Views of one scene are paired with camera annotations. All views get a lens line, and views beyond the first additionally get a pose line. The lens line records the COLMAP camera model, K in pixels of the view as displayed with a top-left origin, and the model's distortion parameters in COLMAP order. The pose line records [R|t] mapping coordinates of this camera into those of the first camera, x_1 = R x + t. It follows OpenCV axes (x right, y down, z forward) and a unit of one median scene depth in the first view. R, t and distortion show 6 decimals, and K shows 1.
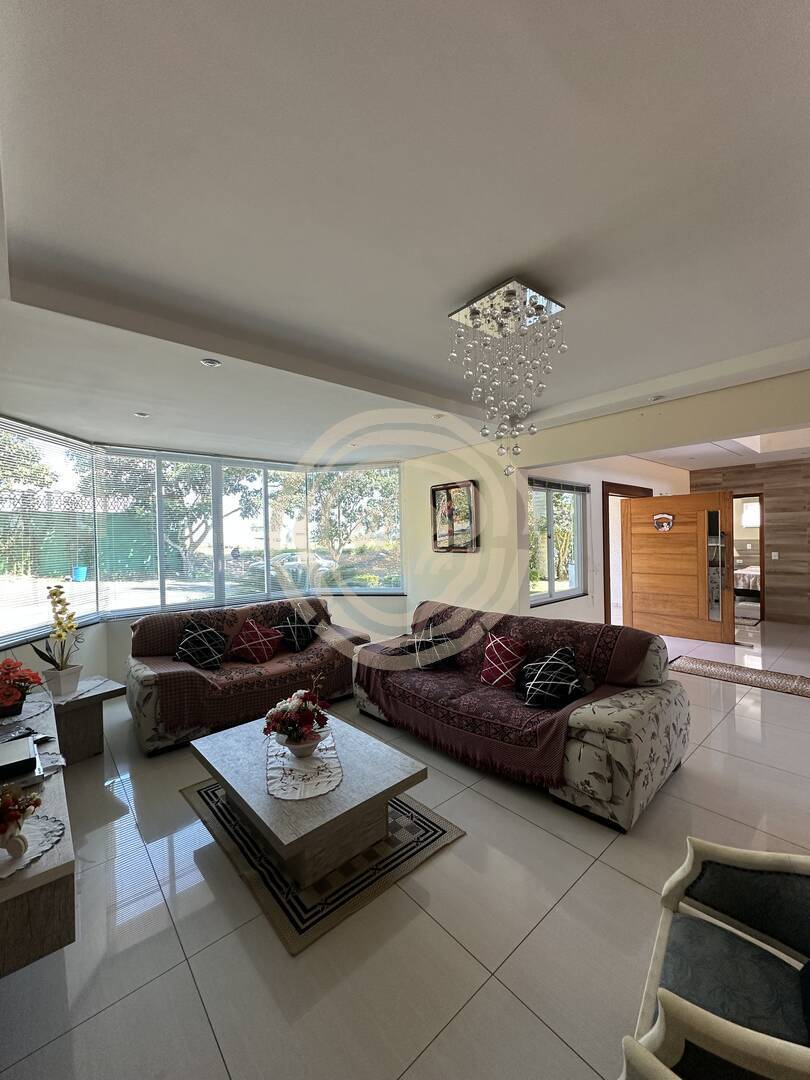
lens RADIAL K [[426.1, 0, 410.6], [0, 426.1, 539.1], [0, 0, 1]] dist [0.000697, -0.001470]
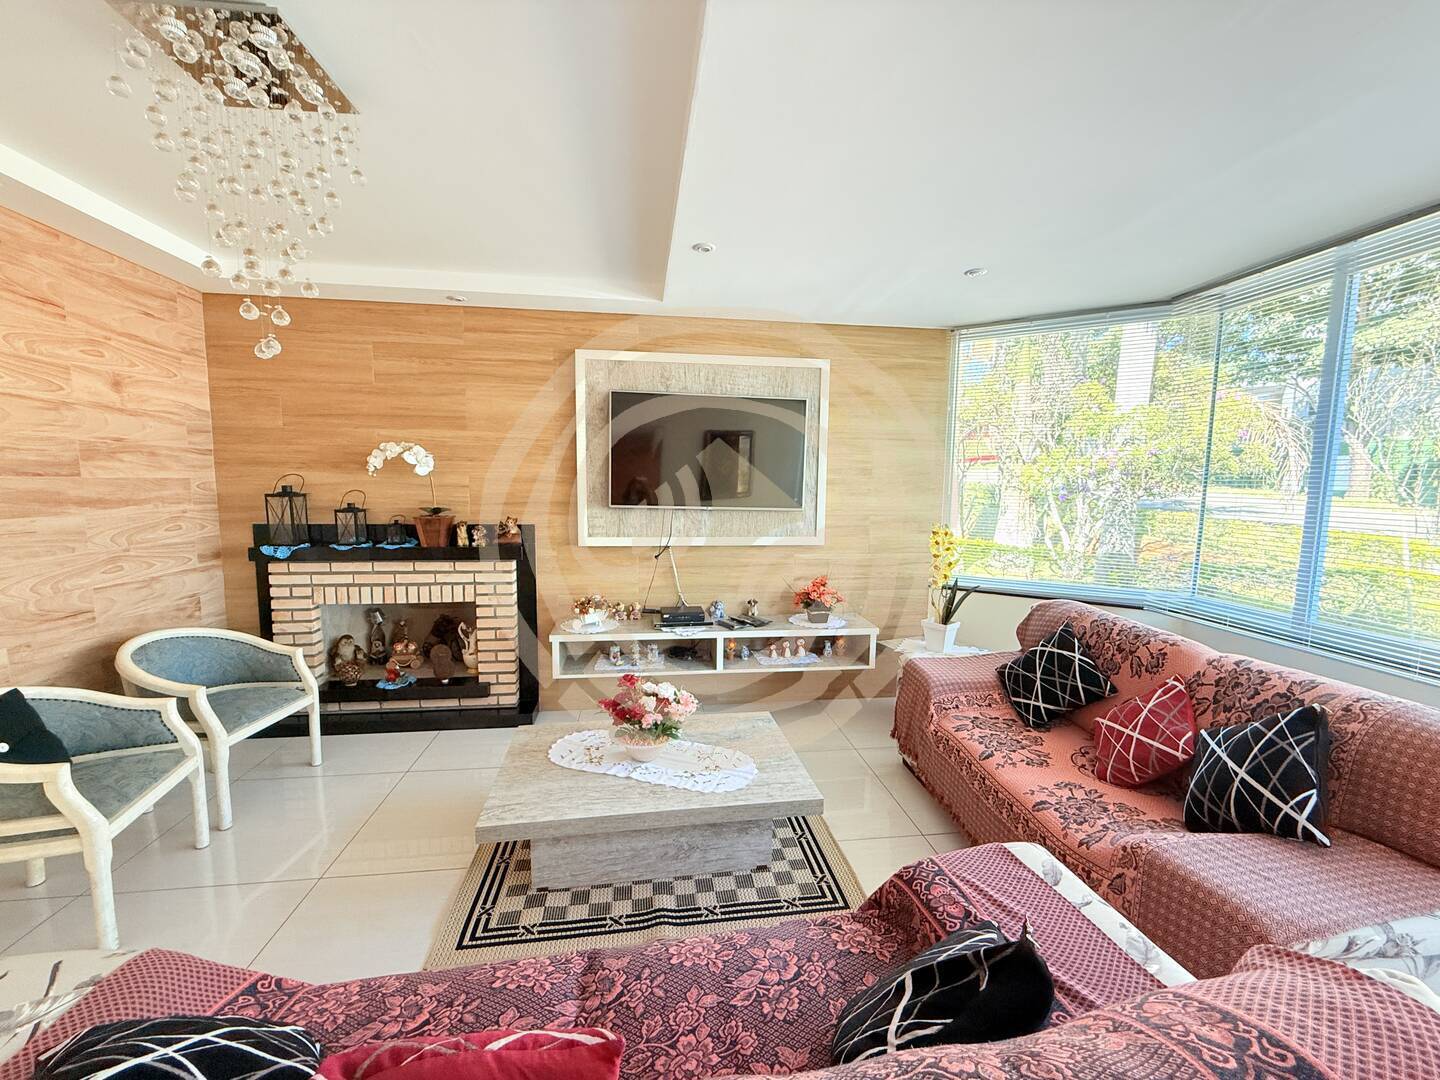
lens RADIAL K [[579.4, 0, 715.4], [0, 579.4, 540.7], [0, 0, 1]] dist [-0.002158, -0.000486]
pose [[-0.572472, 0.100840, -0.813699, 0.303885], [-0.001587, 0.992270, 0.124086, 0.001144], [0.819922, 0.072327, -0.567887, 1.078848]]
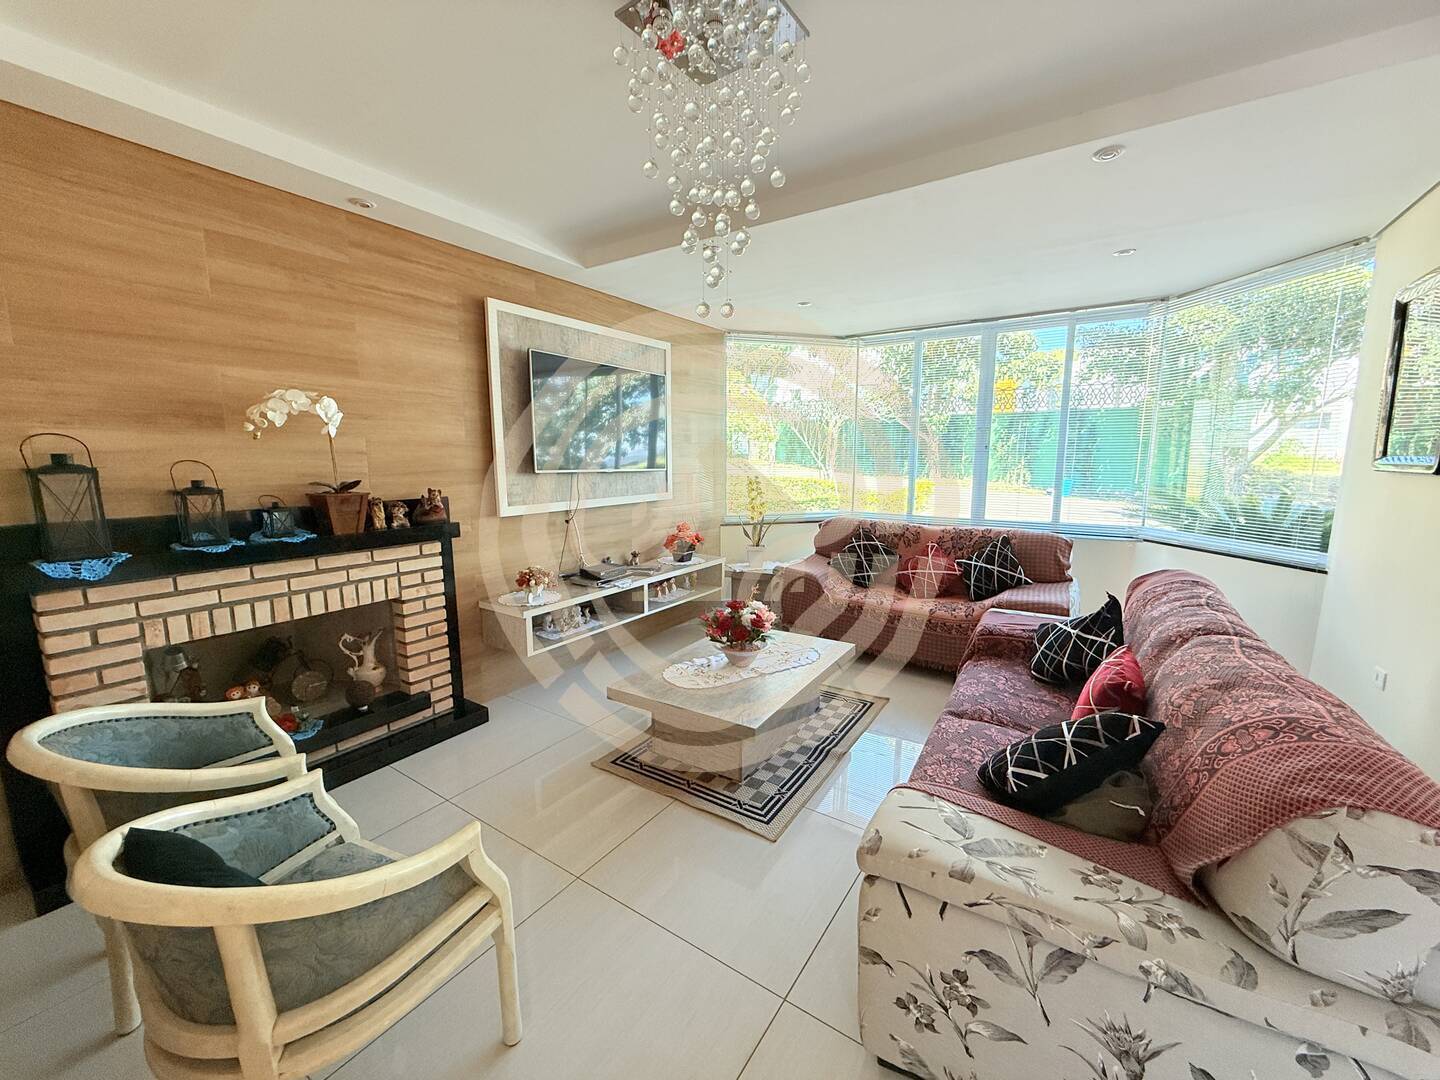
lens RADIAL K [[579.4, 0, 718.5], [0, 579.4, 543.8], [0, 0, 1]] dist [-0.002158, -0.000486]
pose [[0.247125, 0.168000, -0.954309, 0.592363], [-0.007252, 0.985148, 0.171552, 0.016669], [0.968956, -0.035474, 0.244673, 0.425813]]
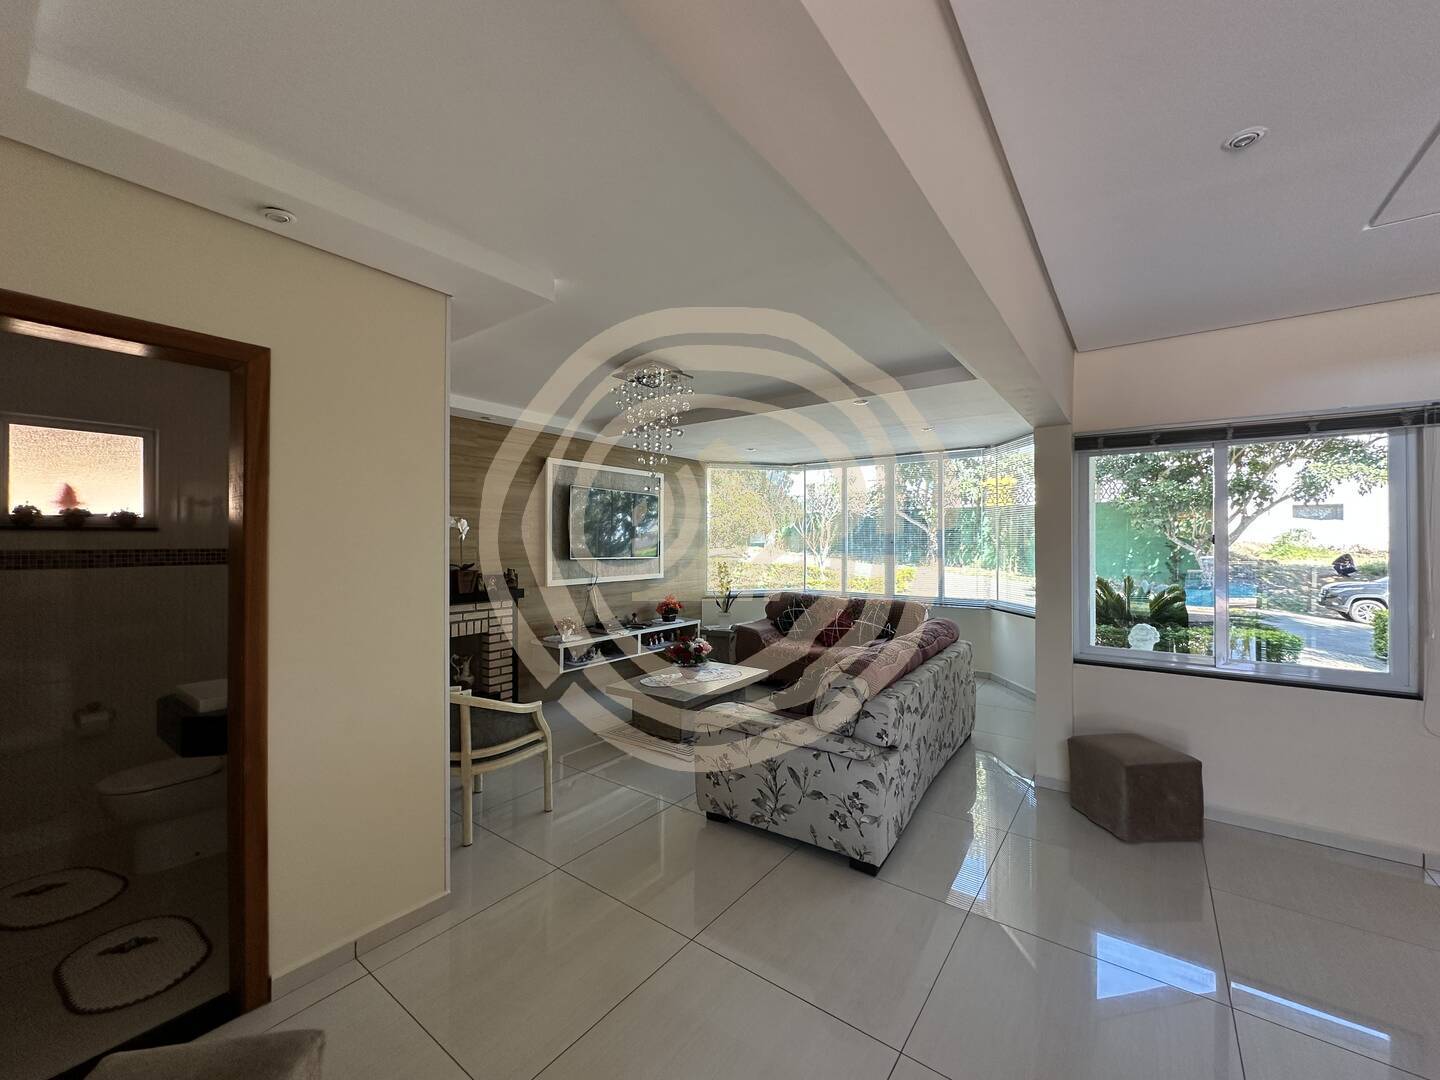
lens RADIAL K [[568.1, 0, 722.3], [0, 568.1, 541.1], [0, 0, 1]] dist [0.000697, -0.001470]
pose [[0.206861, 0.019572, -0.978175, 1.136036], [-0.009797, 0.999791, 0.017933, -0.012171], [0.978321, 0.005873, 0.207009, 0.452780]]
